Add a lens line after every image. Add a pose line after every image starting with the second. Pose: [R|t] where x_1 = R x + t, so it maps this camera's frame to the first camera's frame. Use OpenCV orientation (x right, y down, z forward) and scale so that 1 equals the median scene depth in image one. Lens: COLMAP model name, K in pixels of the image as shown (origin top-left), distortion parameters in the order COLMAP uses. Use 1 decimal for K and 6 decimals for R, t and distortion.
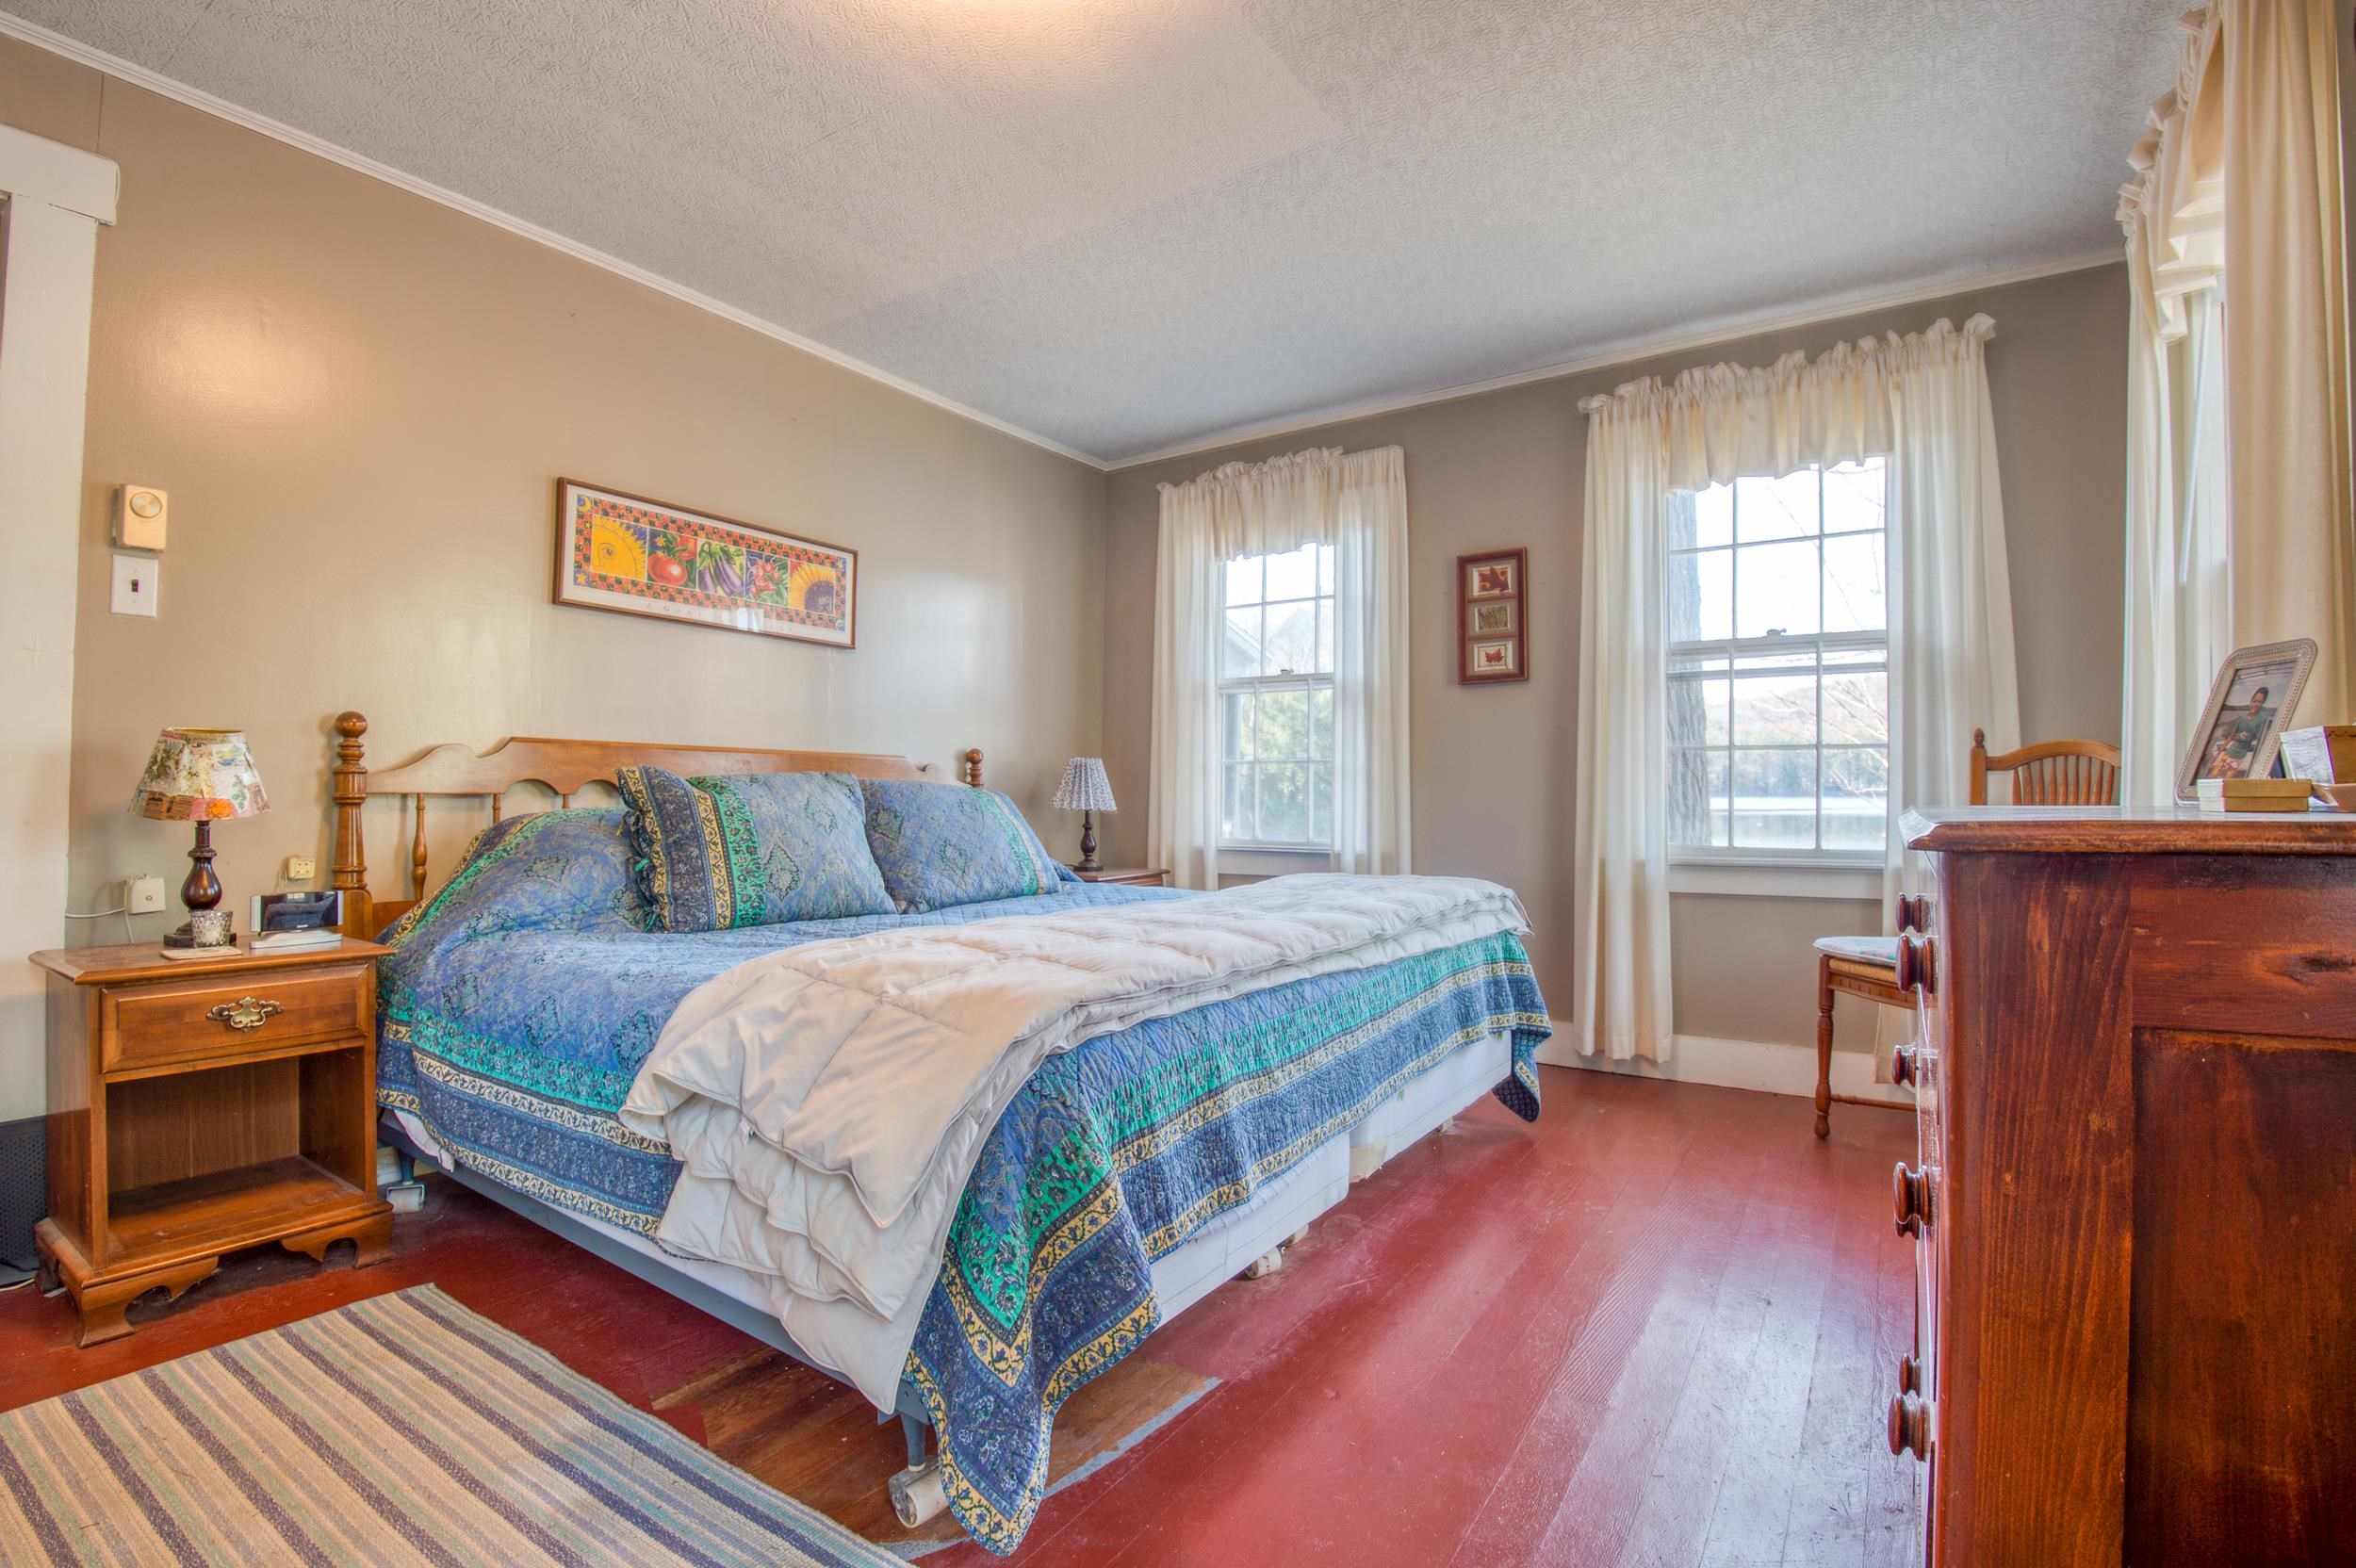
lens RADIAL K [[1086.3, 0, 1190.5], [0, 1086.3, 780.5], [0, 0, 1]] dist [-0.022722, -0.009843]
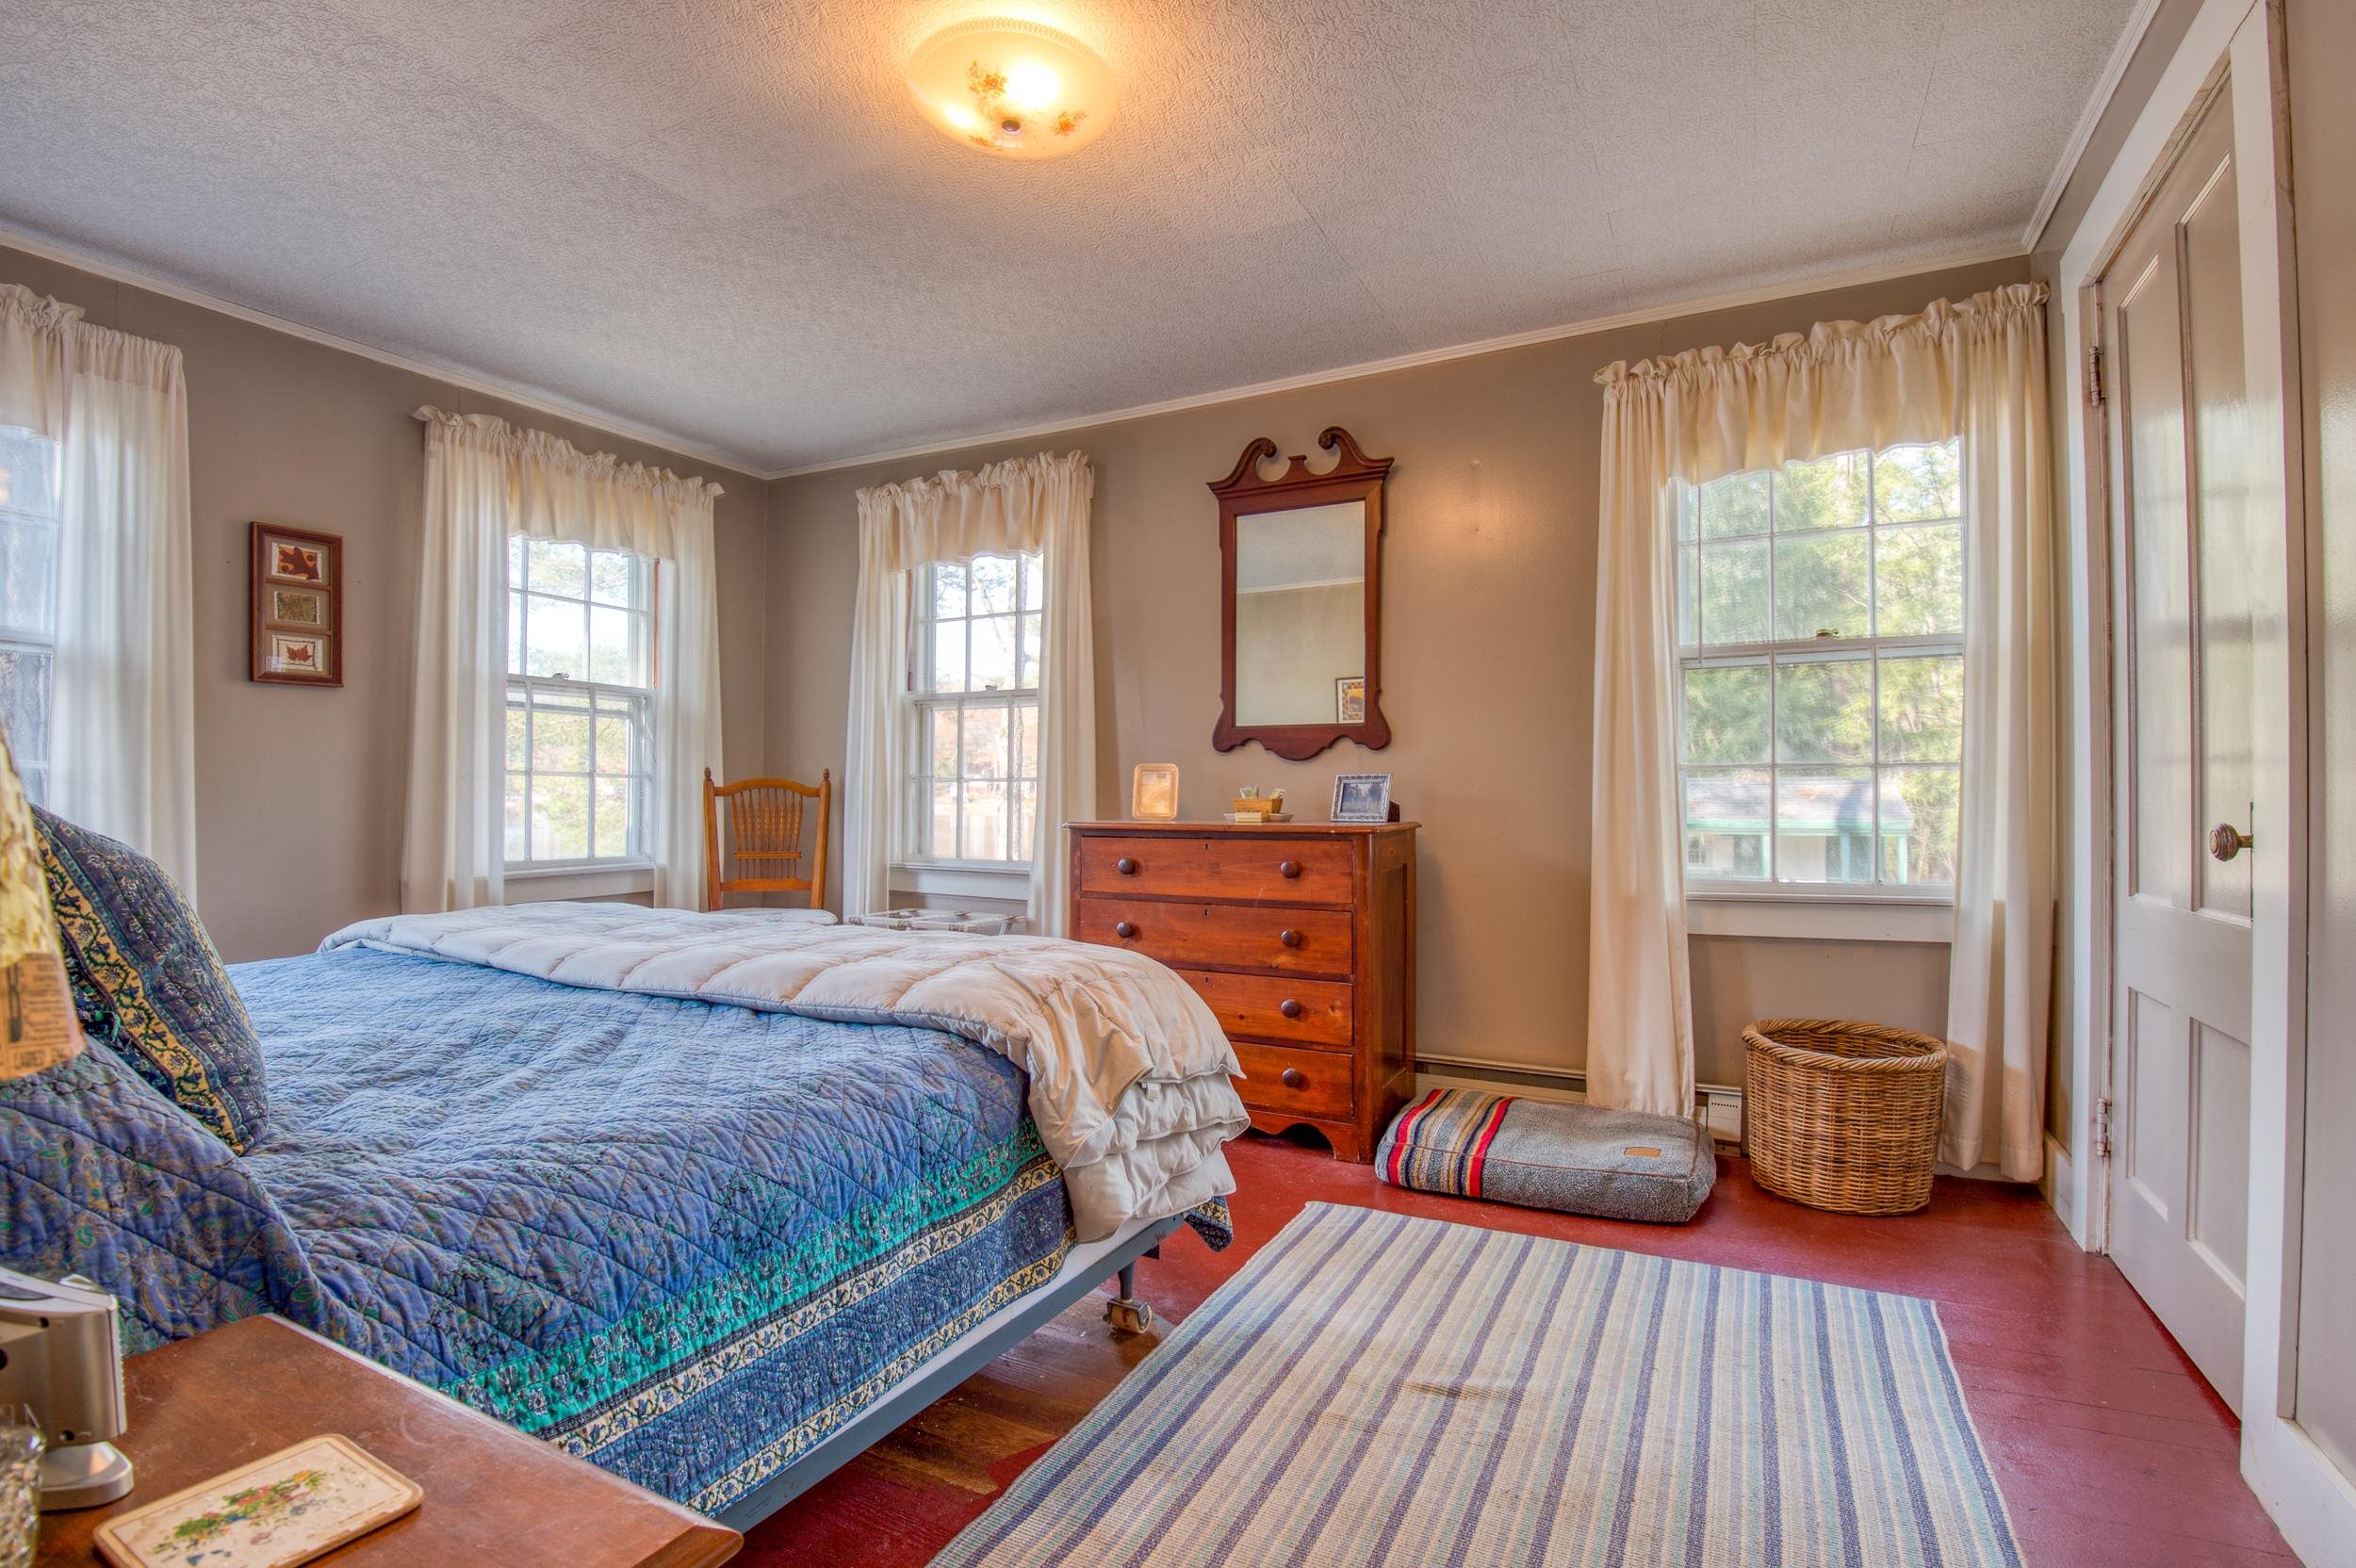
lens RADIAL K [[1086.3, 0, 1184.6], [0, 1086.3, 799.6], [0, 0, 1]] dist [-0.022722, -0.009843]
pose [[-0.110264, -0.000187, 0.993902, -2.030203], [-0.012768, 0.999918, -0.001229, -0.026876], [-0.993820, -0.012826, -0.110257, 1.318117]]
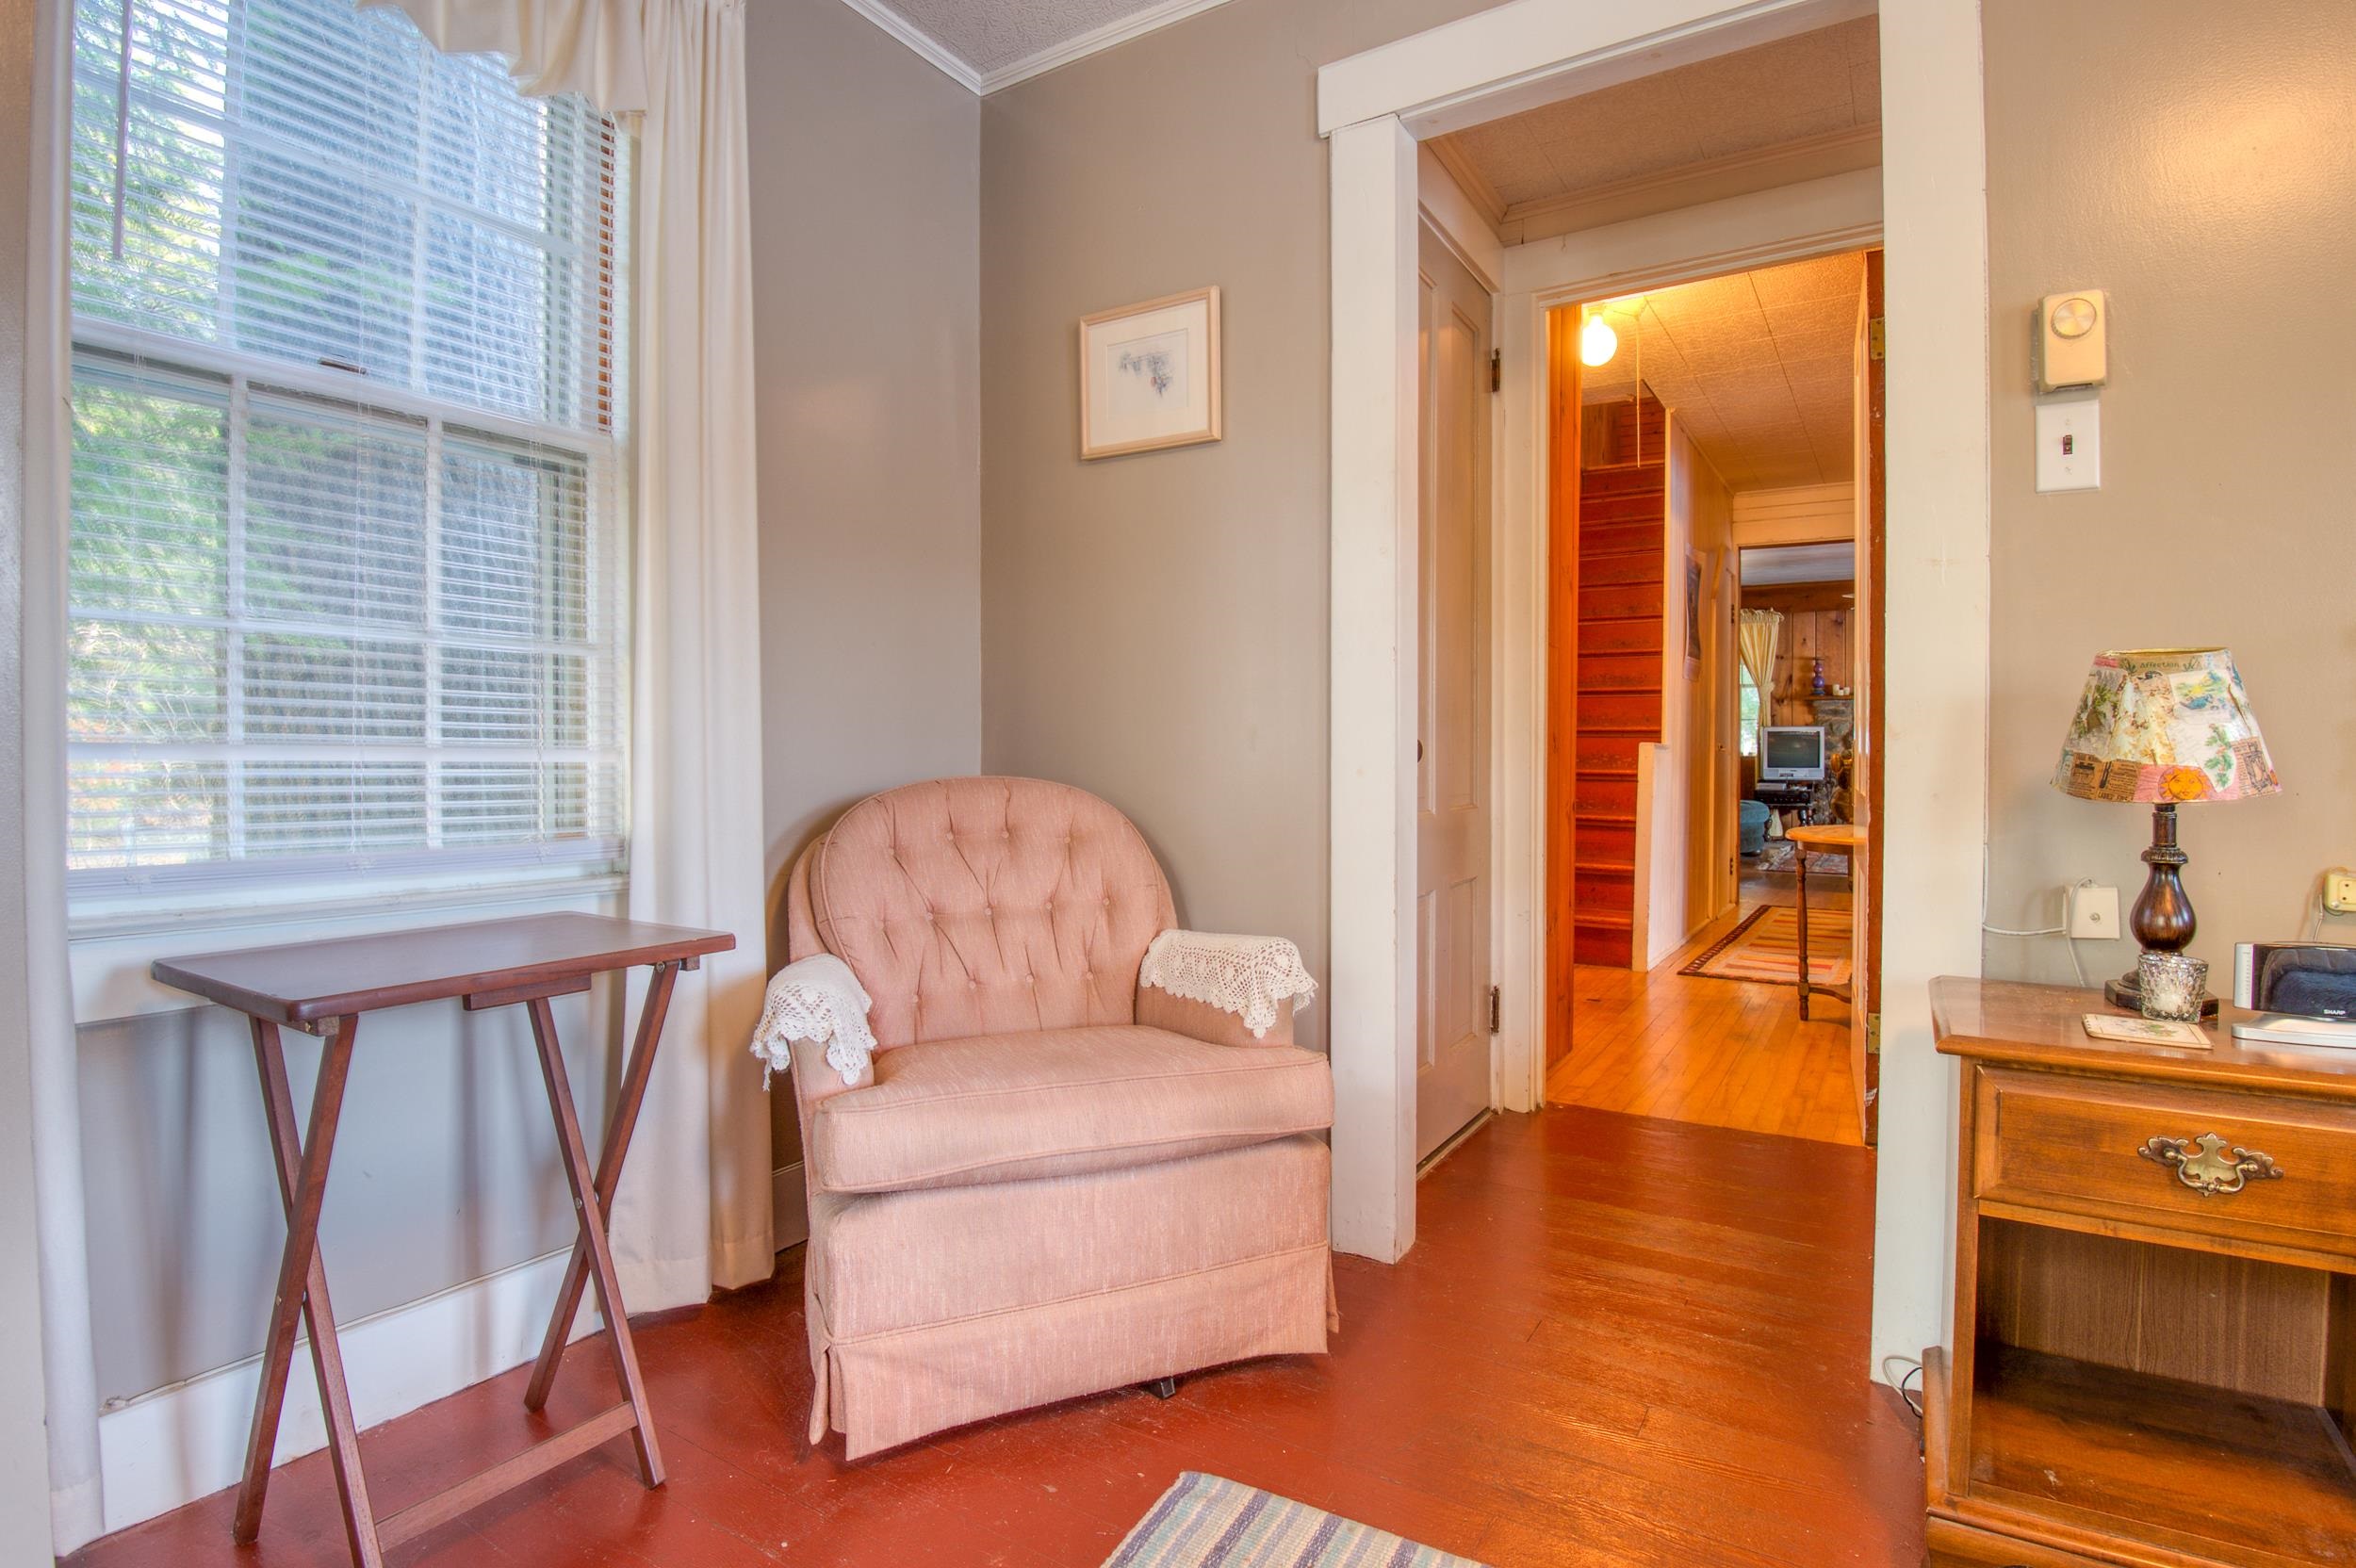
lens RADIAL K [[1166.7, 0, 1185.5], [0, 1166.7, 751.0], [0, 0, 1]] dist [-0.042144, -0.001444]
pose [[0.021233, -0.002180, -0.999772, -0.304205], [0.011940, 0.999927, -0.001927, 0.003261], [0.999703, -0.011896, 0.021258, 0.428409]]
